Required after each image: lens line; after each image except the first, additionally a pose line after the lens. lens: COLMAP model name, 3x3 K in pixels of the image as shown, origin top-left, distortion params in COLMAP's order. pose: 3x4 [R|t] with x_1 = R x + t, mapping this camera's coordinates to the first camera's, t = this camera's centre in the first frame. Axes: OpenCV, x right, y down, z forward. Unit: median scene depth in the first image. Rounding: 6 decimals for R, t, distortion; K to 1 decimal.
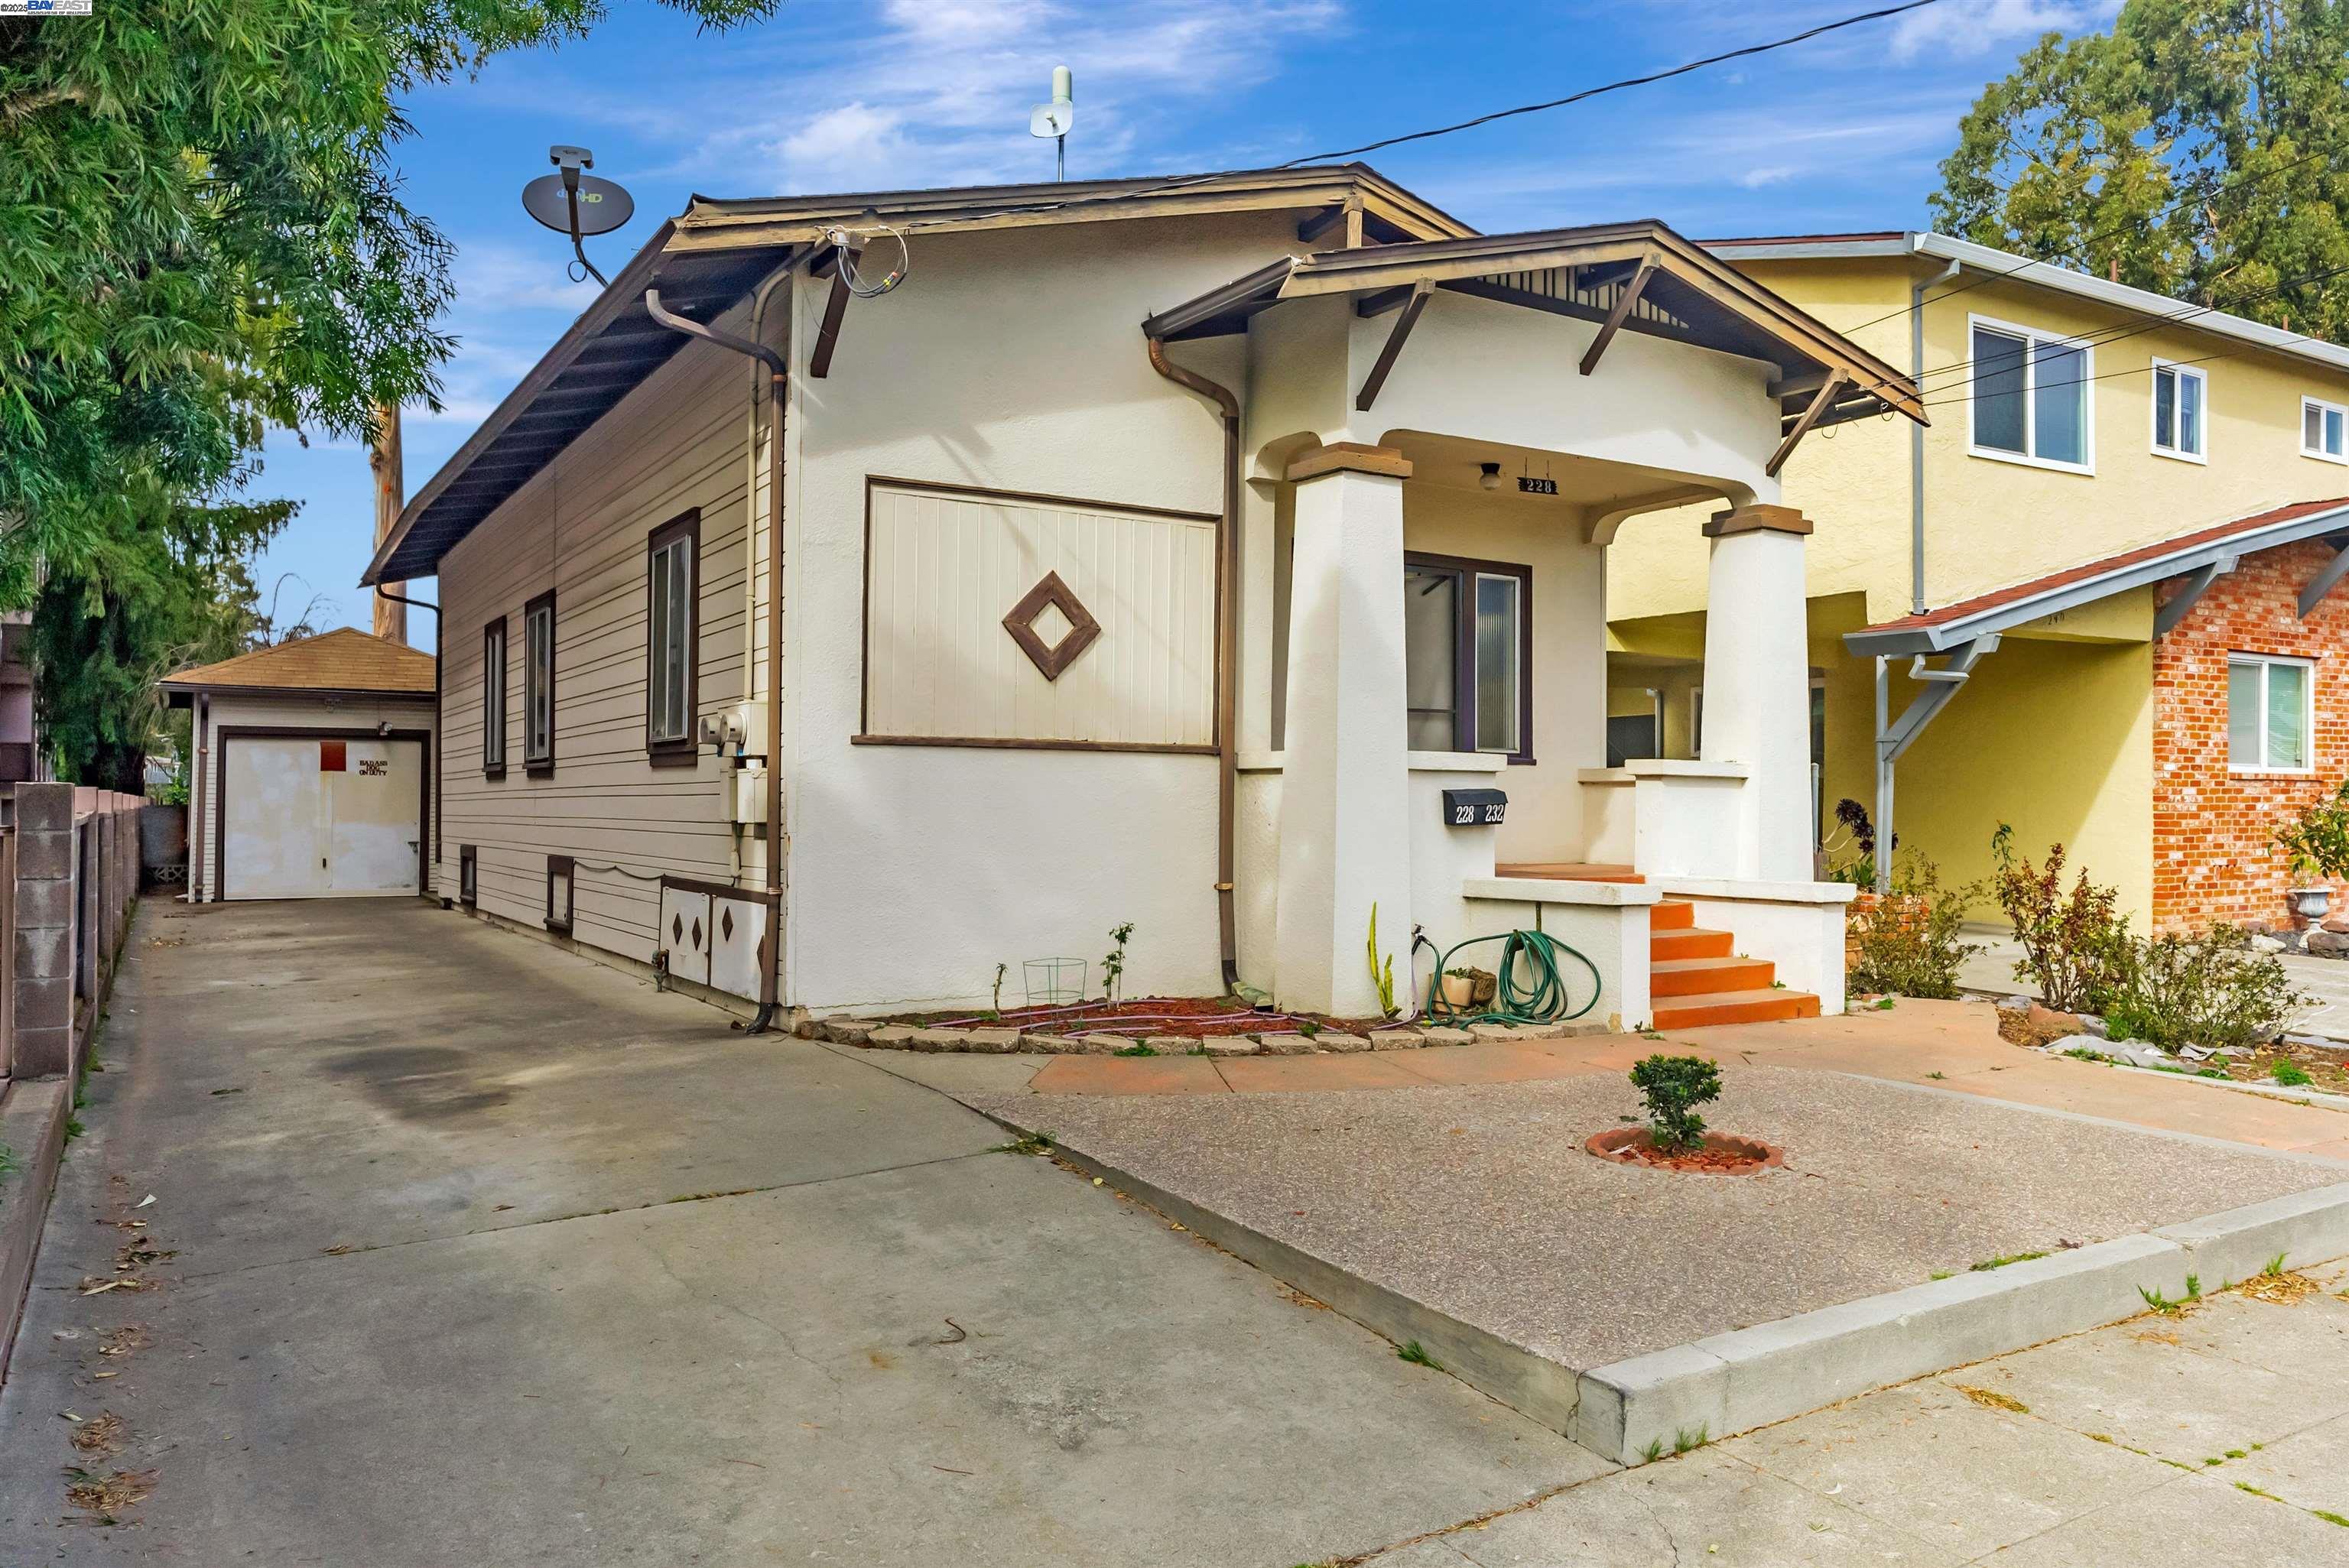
lens RADIAL K [[1685.8, 0, 1178.0], [0, 1685.8, 780.2], [0, 0, 1]] dist [-0.011874, -0.008437]
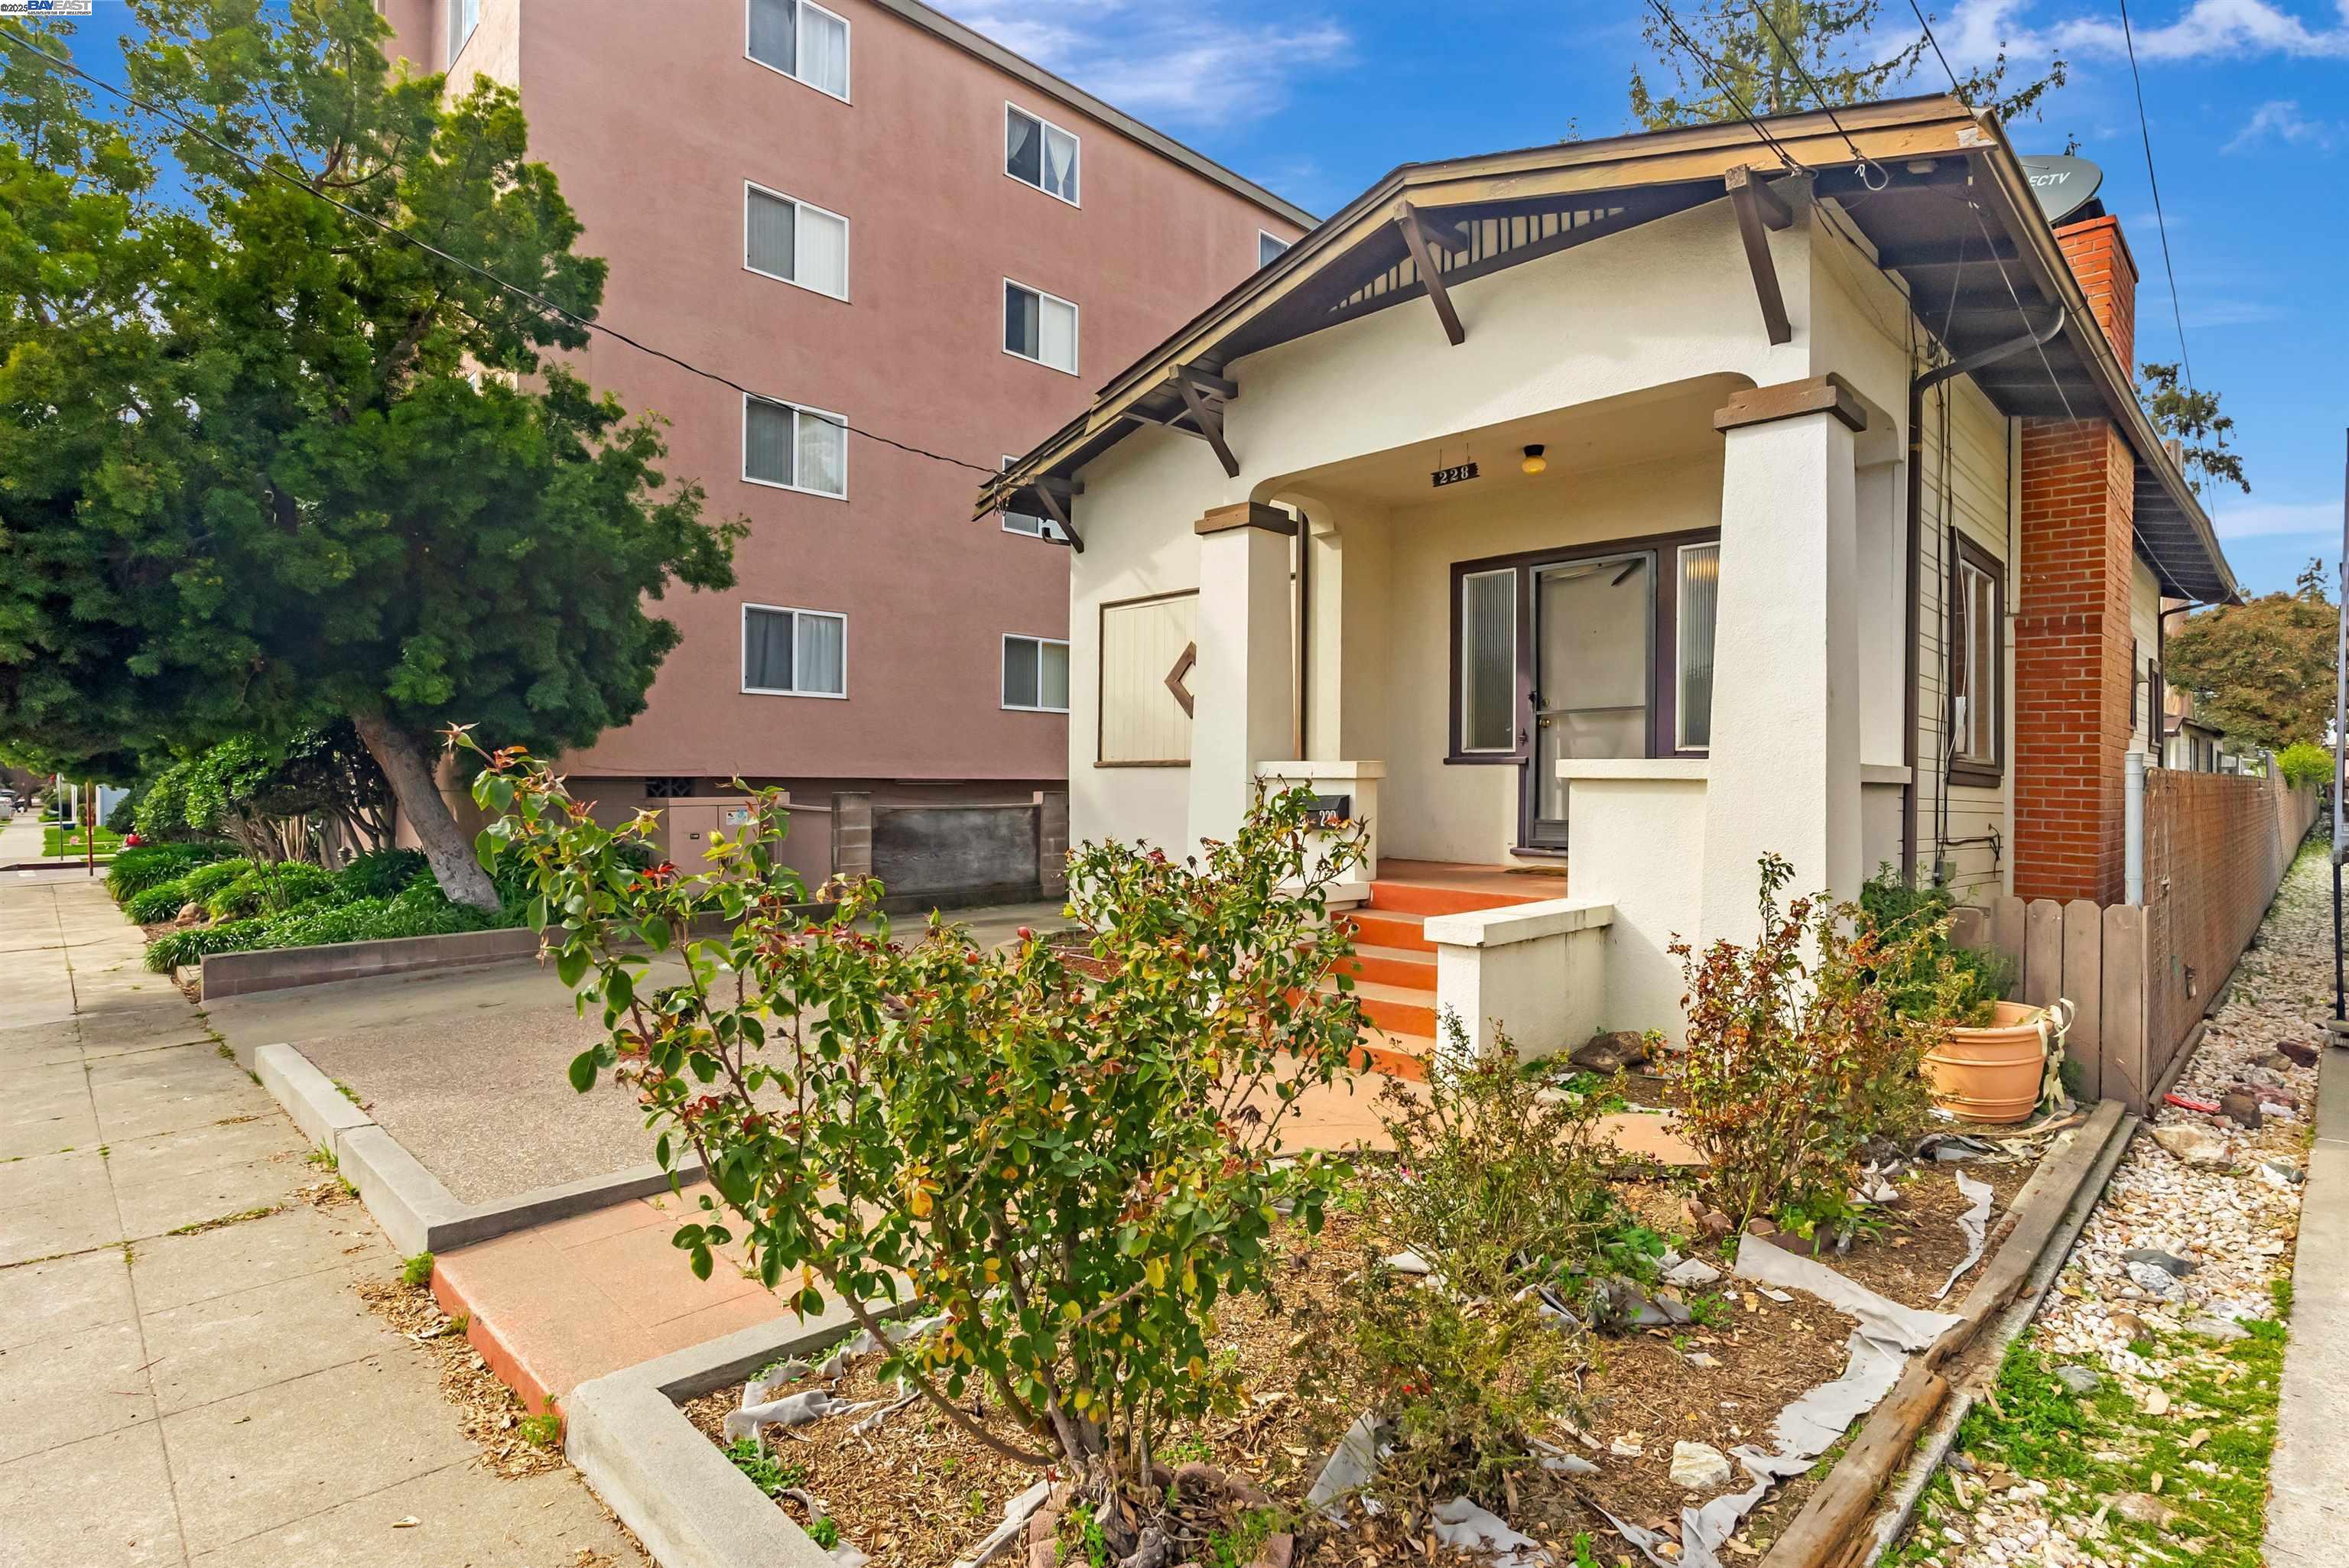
lens RADIAL K [[1167.6, 0, 1174.6], [0, 1167.6, 781.1], [0, 0, 1]] dist [-0.008729, -0.000760]
pose [[0.231180, -0.006329, -0.972891, 0.862481], [0.011421, 0.999928, -0.003791, -0.002086], [0.972844, -0.010235, 0.231235, 0.734968]]
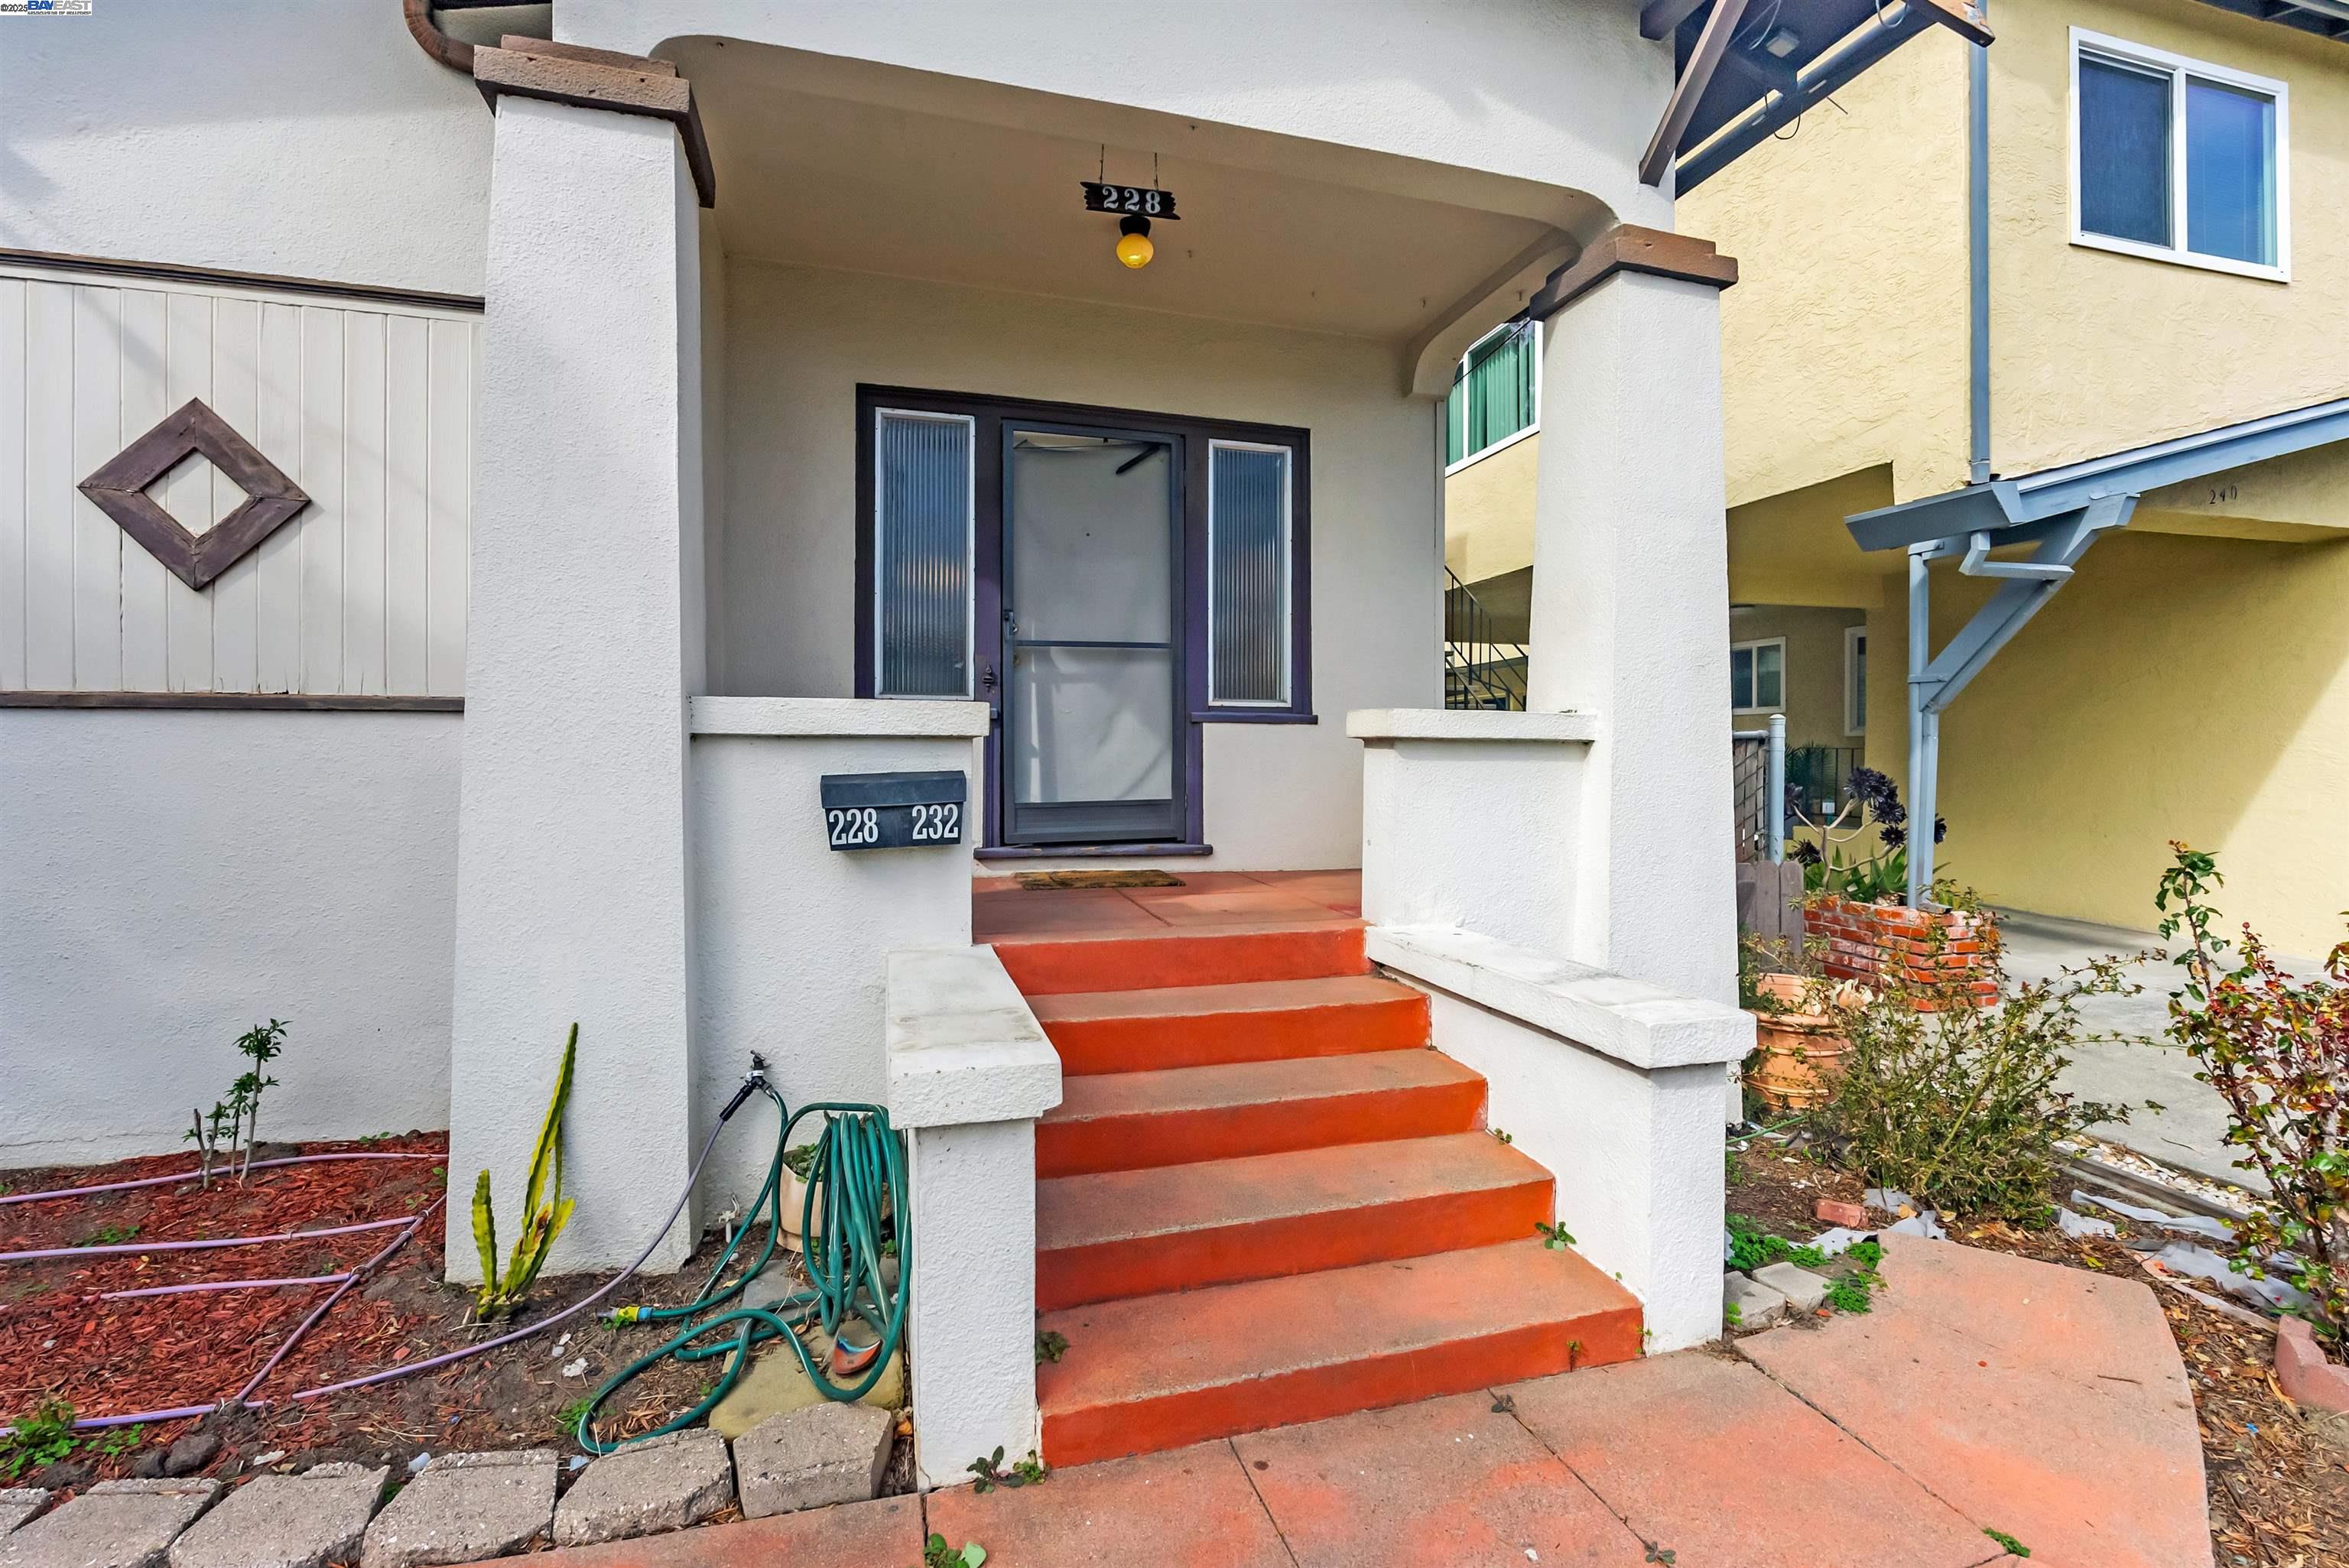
lens RADIAL K [[1046.0, 0, 1178.3], [0, 1046.0, 761.3], [0, 0, 1]] dist [-0.009231, -0.000390]
pose [[0.966602, -0.006031, -0.256213, 0.330519], [0.011089, 0.999771, 0.018300, -0.003026], [0.256044, -0.020530, 0.966447, 0.721346]]
